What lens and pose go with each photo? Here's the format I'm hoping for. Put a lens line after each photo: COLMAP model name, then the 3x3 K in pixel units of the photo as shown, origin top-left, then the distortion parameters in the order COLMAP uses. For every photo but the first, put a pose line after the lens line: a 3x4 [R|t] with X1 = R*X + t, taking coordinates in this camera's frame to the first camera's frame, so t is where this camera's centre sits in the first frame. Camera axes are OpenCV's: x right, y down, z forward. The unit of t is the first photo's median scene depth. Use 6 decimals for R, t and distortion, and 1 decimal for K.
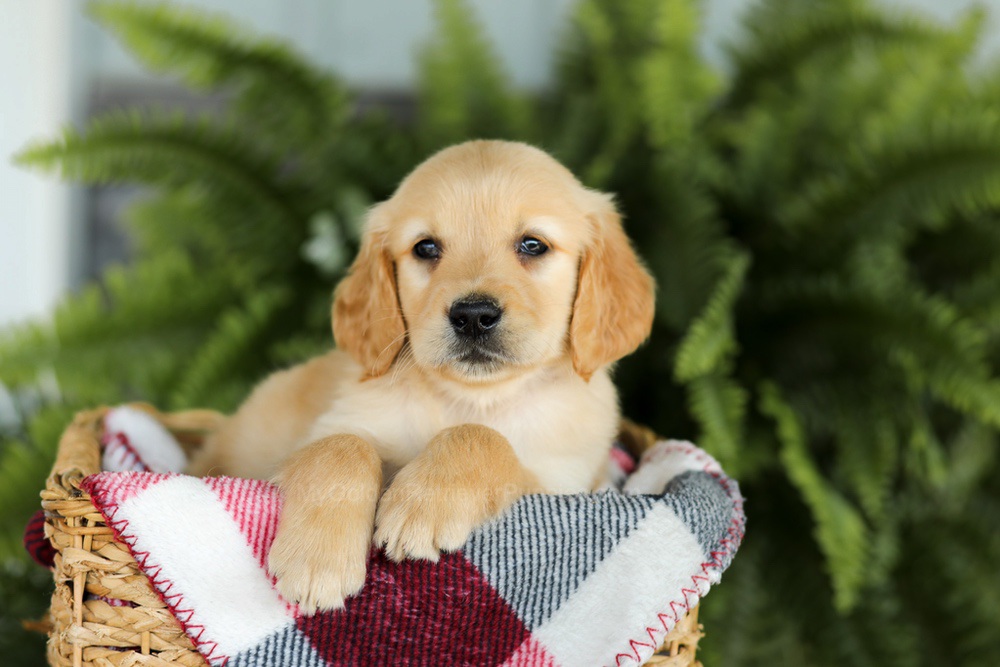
lens RADIAL K [[2638.2, 0, 529.3], [0, 2638.2, 268.2], [0, 0, 1]] dist [0.075534, -0.311687]
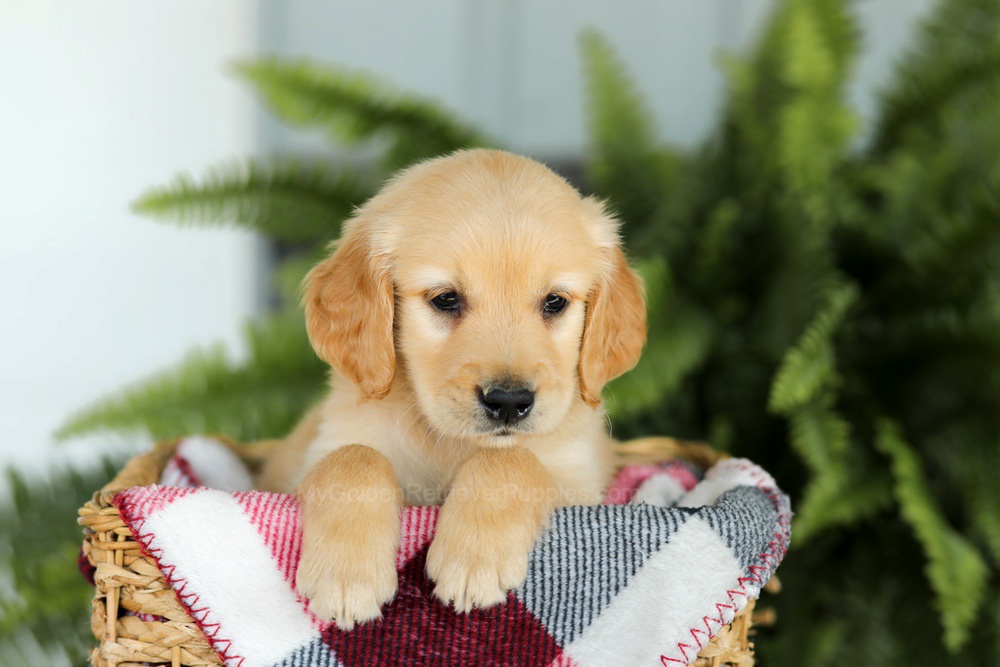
lens RADIAL K [[2638.2, 0, 529.3], [0, 2638.2, 268.2], [0, 0, 1]] dist [0.075534, -0.311687]
pose [[0.993705, -0.016249, -0.110842, 0.100001], [0.011854, 0.999121, -0.040203, 0.036210], [0.111397, 0.038636, 0.993025, 0.017971]]
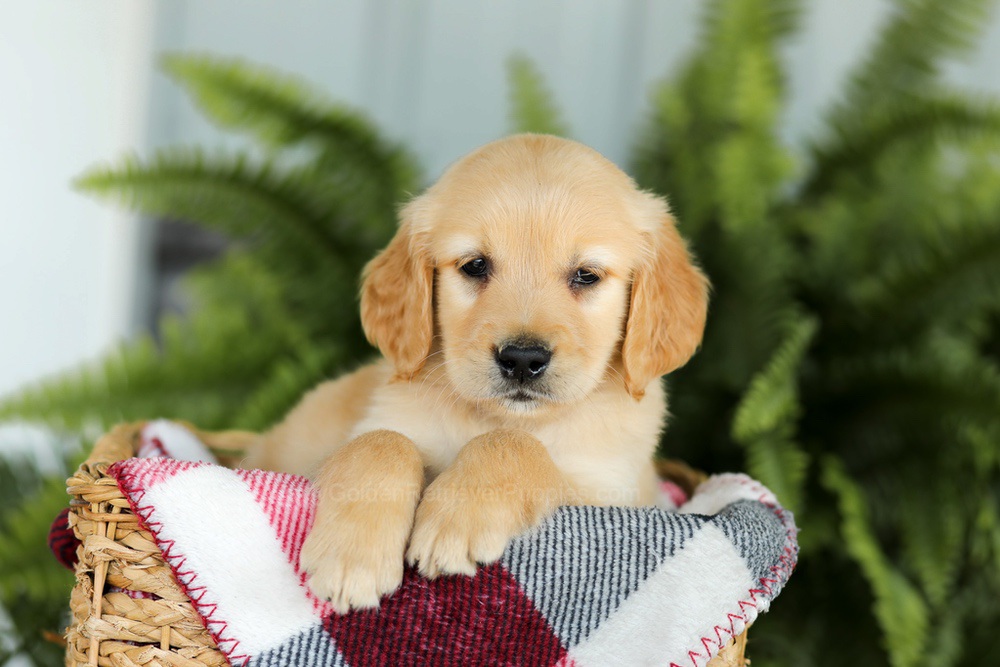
lens RADIAL K [[2638.2, 0, 529.3], [0, 2638.2, 268.2], [0, 0, 1]] dist [0.075534, -0.311687]
pose [[0.998268, 0.049371, -0.031980, 0.010685], [-0.051423, 0.996435, -0.066882, 0.065082], [0.028564, 0.068411, 0.997248, 0.038522]]
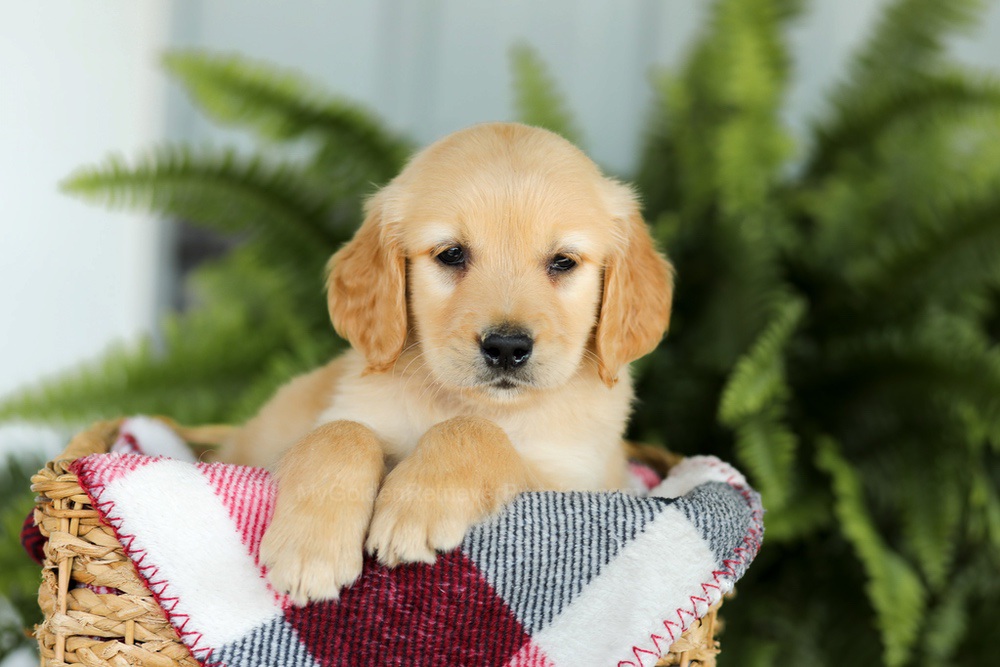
lens RADIAL K [[2638.2, 0, 529.3], [0, 2638.2, 268.2], [0, 0, 1]] dist [0.075534, -0.311687]
pose [[0.998104, 0.025115, -0.056191, 0.050673], [-0.028615, 0.997643, -0.062371, 0.064955], [0.054492, 0.063861, 0.996470, 0.040163]]
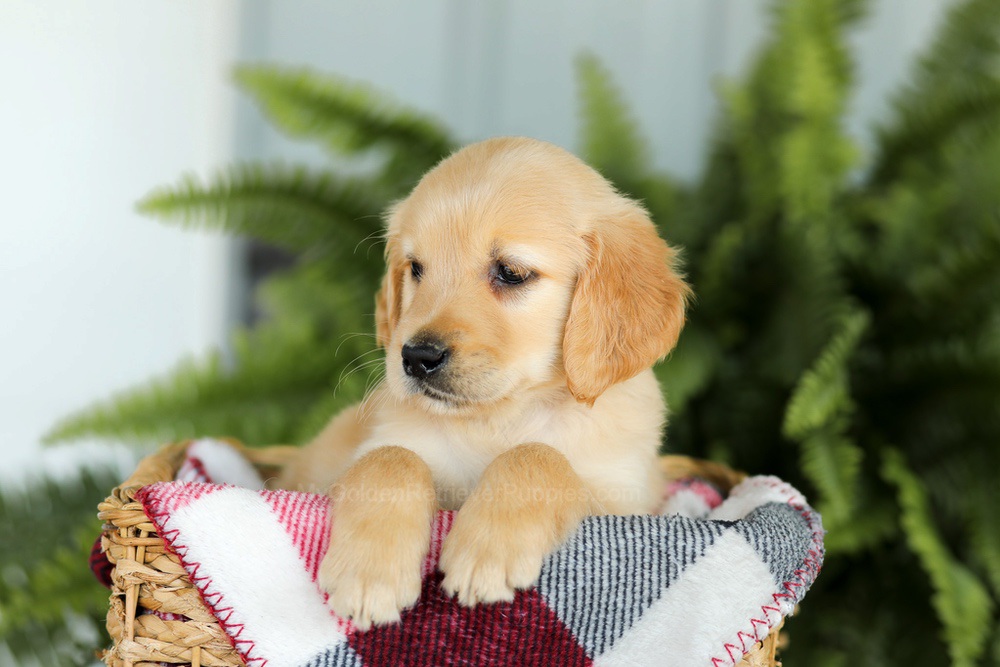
lens RADIAL K [[2638.2, 0, 529.3], [0, 2638.2, 268.2], [0, 0, 1]] dist [0.075534, -0.311687]
pose [[0.996258, 0.014754, -0.085161, 0.057832], [-0.019699, 0.998150, -0.057526, 0.051498], [0.084154, 0.058988, 0.994705, 0.032907]]
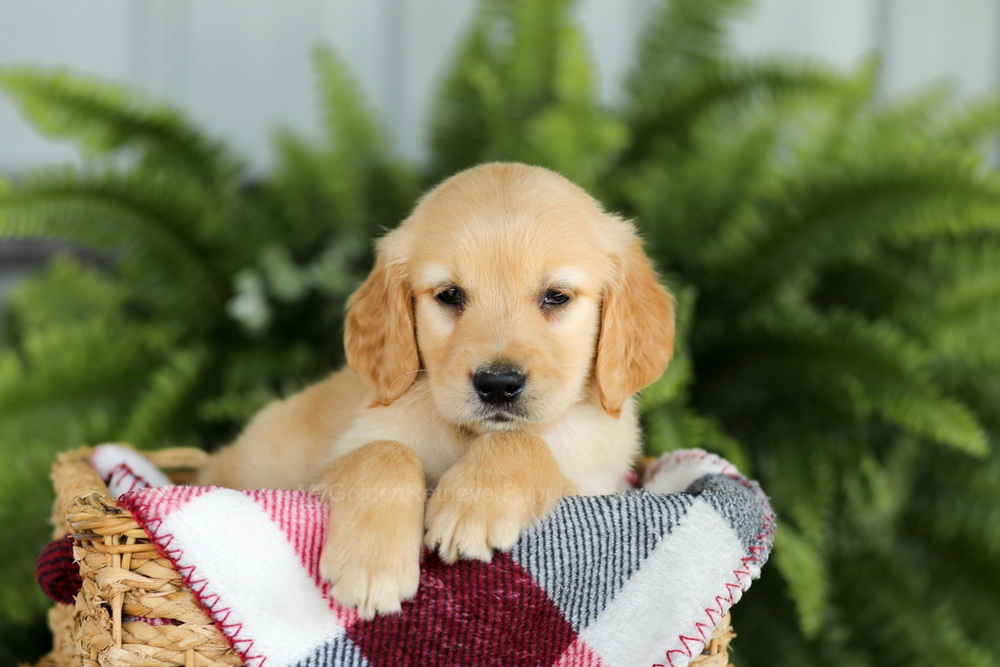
lens RADIAL K [[2638.2, 0, 529.3], [0, 2638.2, 268.2], [0, 0, 1]] dist [0.075534, -0.311687]
pose [[0.994312, -0.031845, 0.101639, -0.114611], [0.036962, 0.998121, -0.048866, 0.048775], [-0.099891, 0.052345, 0.993620, 0.008907]]
